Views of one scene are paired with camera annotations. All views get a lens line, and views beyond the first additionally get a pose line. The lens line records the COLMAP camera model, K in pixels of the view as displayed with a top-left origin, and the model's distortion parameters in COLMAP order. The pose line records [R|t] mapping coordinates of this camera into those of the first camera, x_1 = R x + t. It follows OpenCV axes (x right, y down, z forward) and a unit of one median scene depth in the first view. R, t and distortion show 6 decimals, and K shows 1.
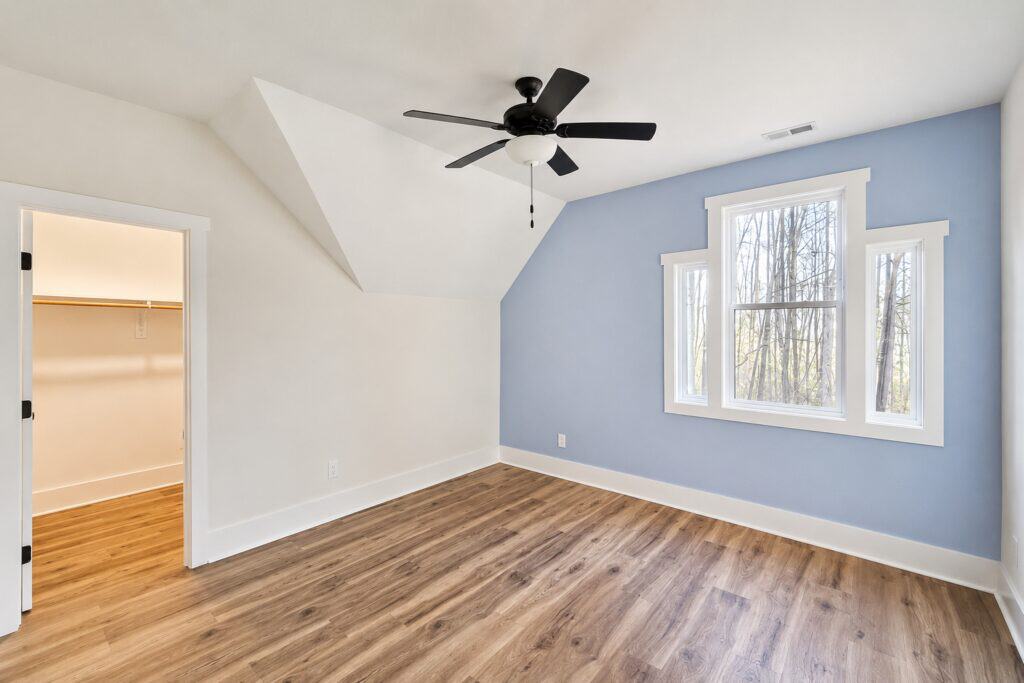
lens RADIAL K [[428.1, 0, 512.0], [0, 428.1, 341.5], [0, 0, 1]] dist [-0.001224, -0.000200]
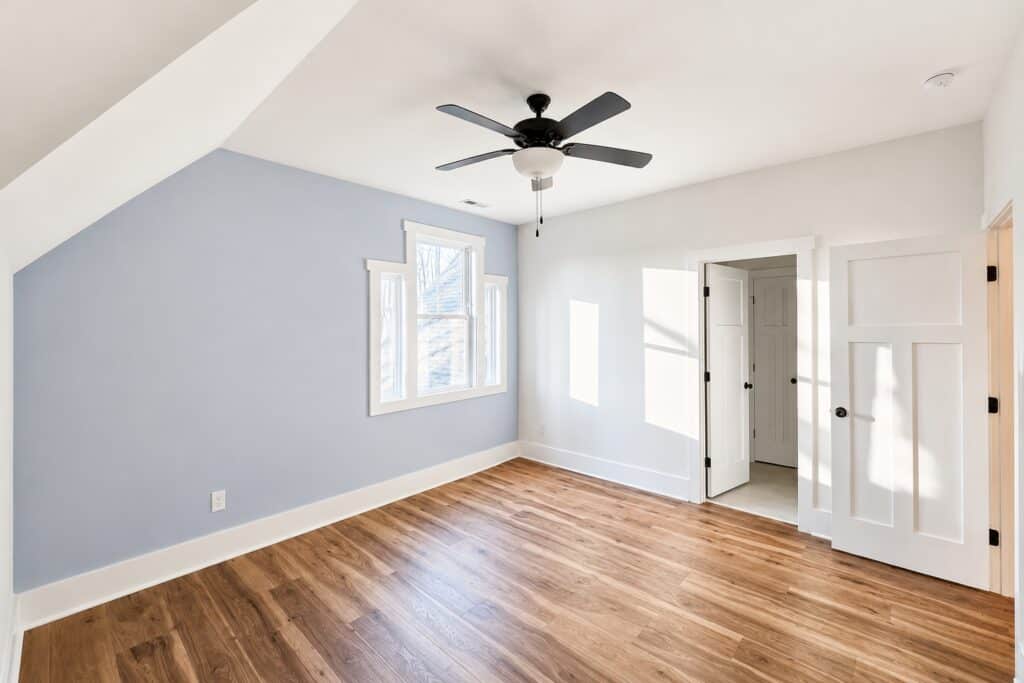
lens RADIAL K [[418.0, 0, 511.6], [0, 418.0, 329.4], [0, 0, 1]] dist [-0.000784, -0.000239]
pose [[0.030093, 0.003939, 0.999539, -0.668393], [0.027919, 0.999599, -0.004779, -0.026090], [-0.999157, 0.028050, 0.029971, 0.683123]]
